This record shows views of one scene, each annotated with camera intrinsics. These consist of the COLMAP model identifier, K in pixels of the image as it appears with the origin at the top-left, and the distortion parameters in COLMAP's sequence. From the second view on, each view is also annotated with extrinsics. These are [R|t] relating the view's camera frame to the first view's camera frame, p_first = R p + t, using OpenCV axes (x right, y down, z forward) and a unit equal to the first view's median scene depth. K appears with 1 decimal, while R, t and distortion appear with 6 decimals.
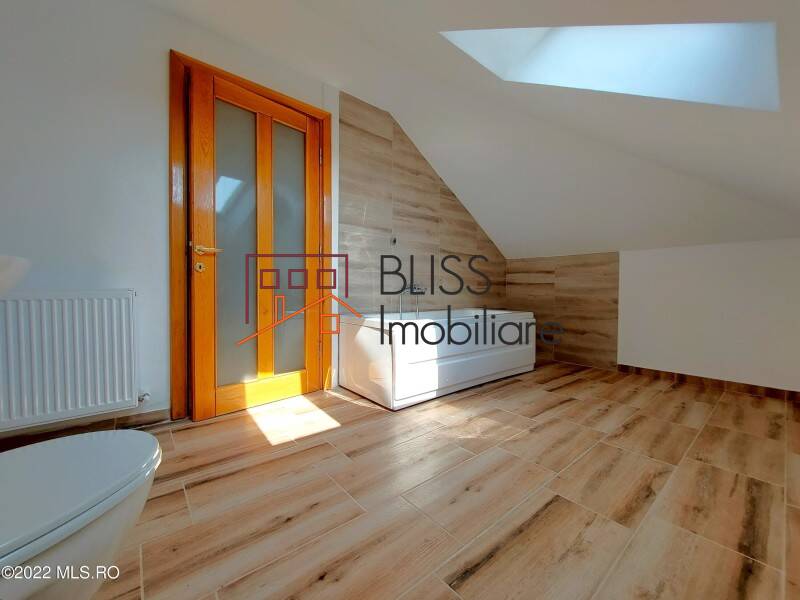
lens RADIAL K [[318.1, 0, 398.6], [0, 318.1, 295.3], [0, 0, 1]] dist [0.000798, -0.000058]
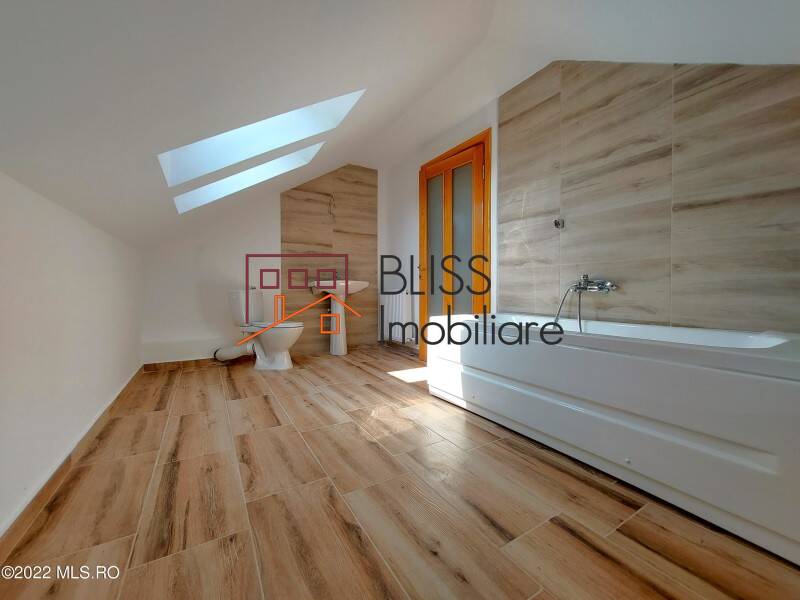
lens RADIAL K [[318.1, 0, 398.6], [0, 318.1, 295.3], [0, 0, 1]] dist [0.000798, -0.000058]
pose [[-0.135173, 0.009459, -0.990777, 1.022678], [-0.016601, 0.999792, 0.011810, -0.001173], [0.990683, 0.018044, -0.134988, 0.939073]]
